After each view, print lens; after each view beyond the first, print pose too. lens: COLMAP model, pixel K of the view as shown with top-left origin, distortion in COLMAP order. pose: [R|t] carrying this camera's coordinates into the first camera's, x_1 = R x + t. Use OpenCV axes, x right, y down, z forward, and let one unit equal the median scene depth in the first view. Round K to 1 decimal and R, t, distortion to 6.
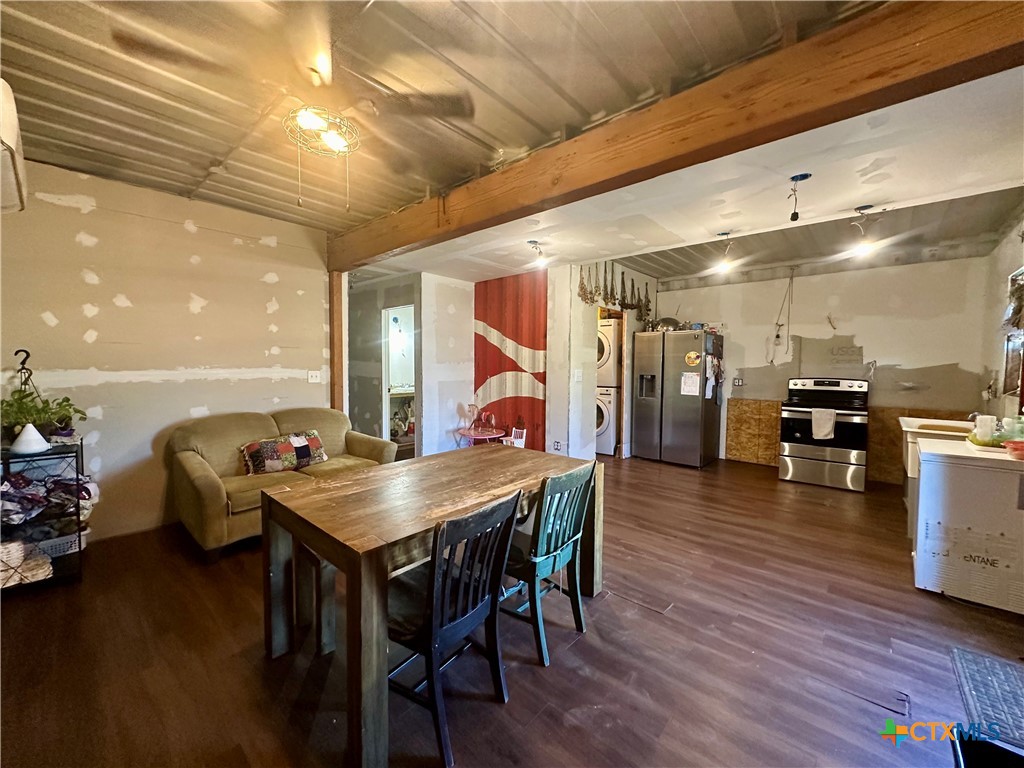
lens RADIAL K [[409.6, 0, 511.1], [0, 409.6, 381.7], [0, 0, 1]] dist [-0.001189, 0.000099]
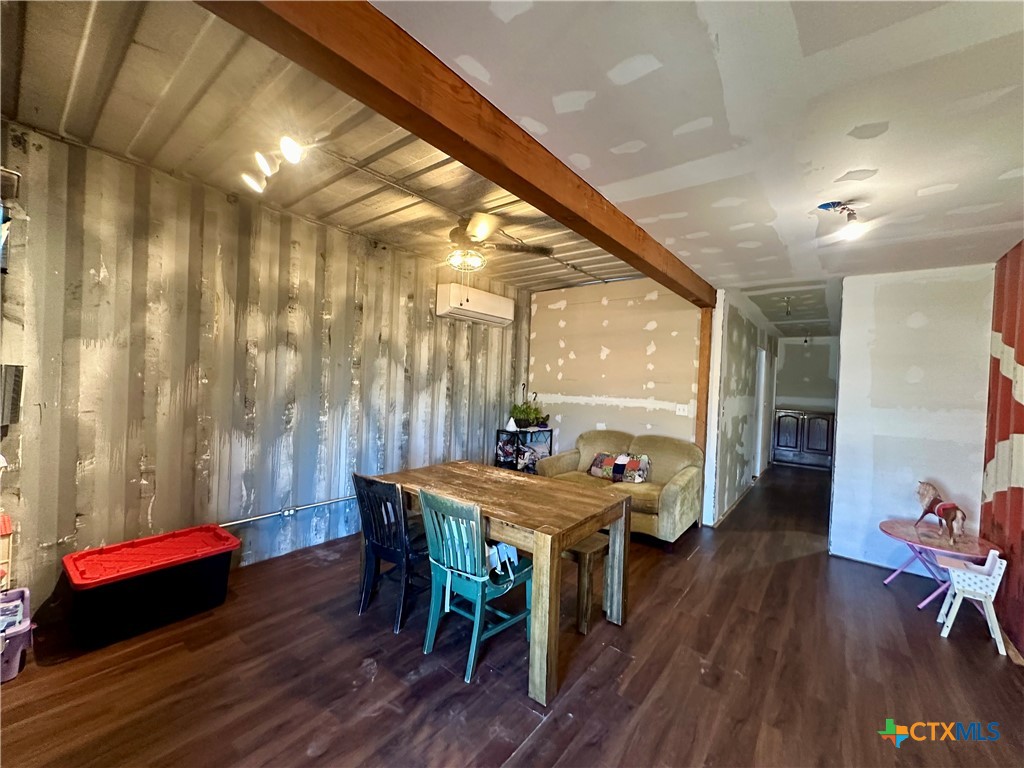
lens RADIAL K [[409.6, 0, 511.8], [0, 409.6, 383.9], [0, 0, 1]] dist [-0.001189, 0.000099]
pose [[0.058359, 0.007594, -0.998267, 0.675651], [-0.084066, 0.996457, 0.002666, -0.054931], [0.994750, 0.083765, 0.058790, 0.591079]]
